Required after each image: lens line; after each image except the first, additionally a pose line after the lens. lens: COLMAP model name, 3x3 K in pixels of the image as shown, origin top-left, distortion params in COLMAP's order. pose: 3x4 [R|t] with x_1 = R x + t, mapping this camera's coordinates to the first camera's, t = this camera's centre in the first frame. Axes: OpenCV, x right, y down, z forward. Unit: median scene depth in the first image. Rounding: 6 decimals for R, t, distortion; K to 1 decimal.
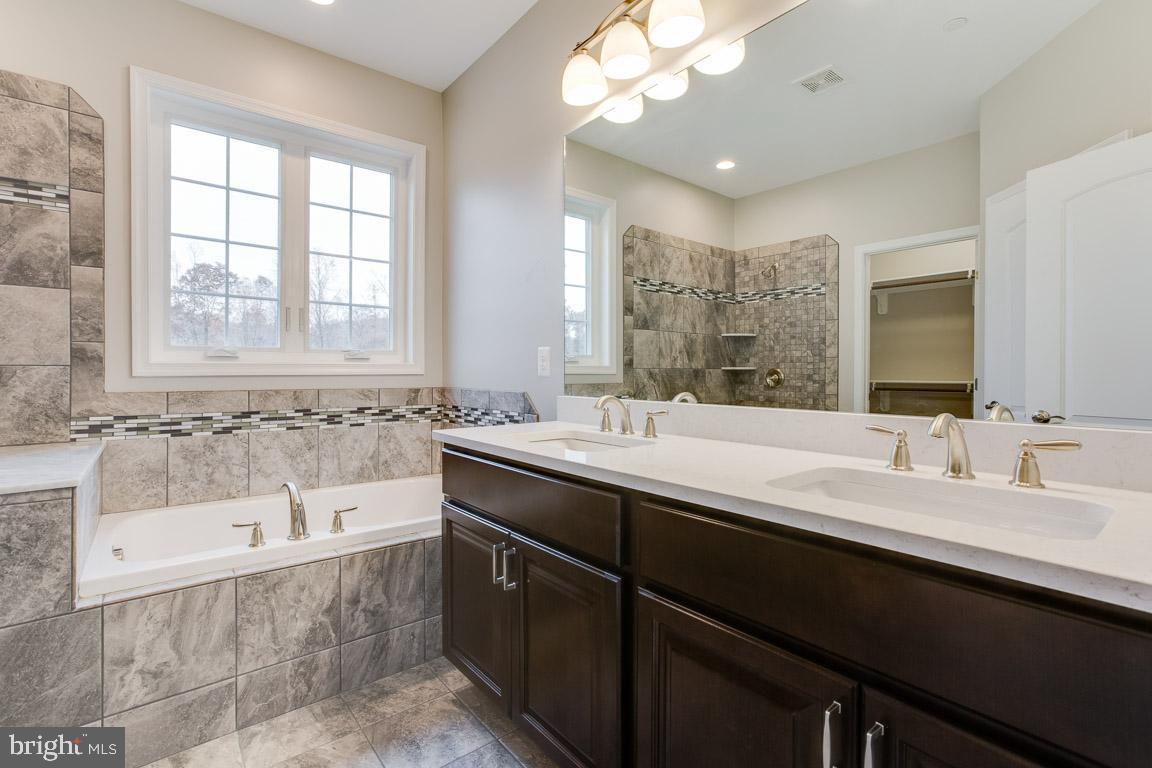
lens RADIAL K [[527.8, 0, 578.0], [0, 527.8, 374.9], [0, 0, 1]] dist [-0.021095, 0.007655]
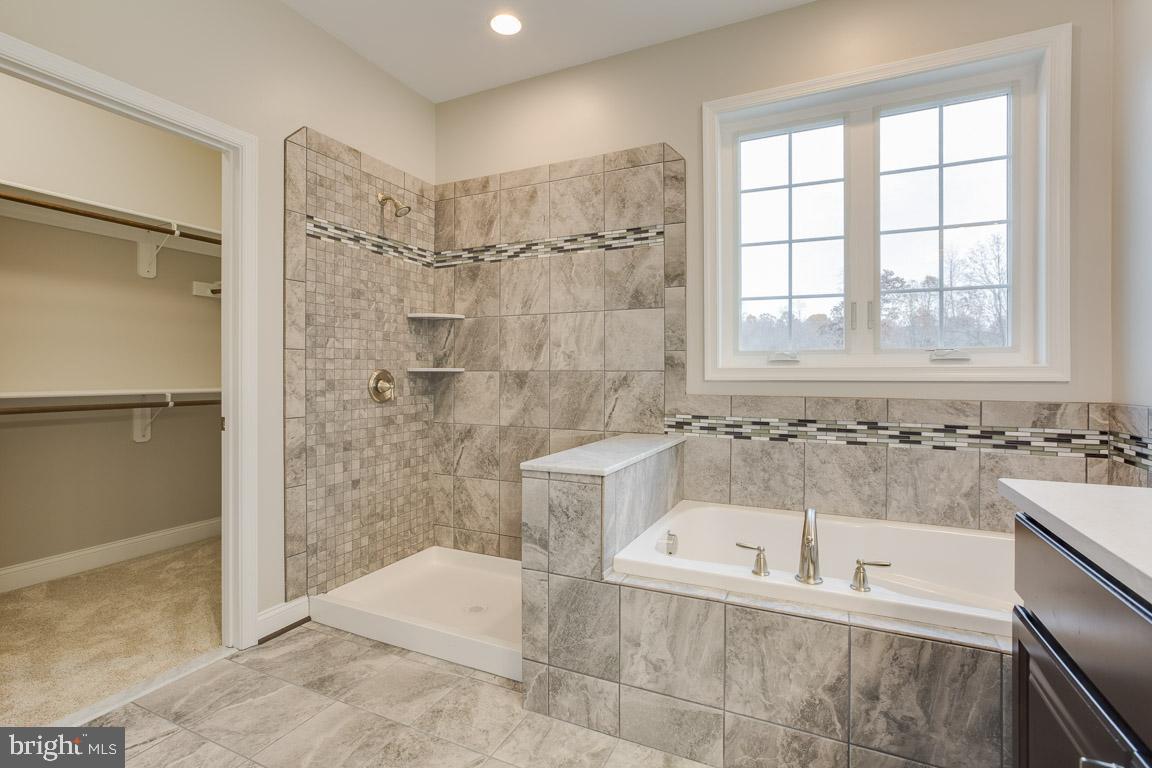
lens RADIAL K [[527.8, 0, 569.8], [0, 527.8, 374.2], [0, 0, 1]] dist [-0.021095, 0.007655]
pose [[0.415491, 0.001747, -0.909596, 0.049446], [-0.008121, 0.999965, -0.001789, -0.006100], [0.909561, 0.008130, 0.415491, 0.277710]]
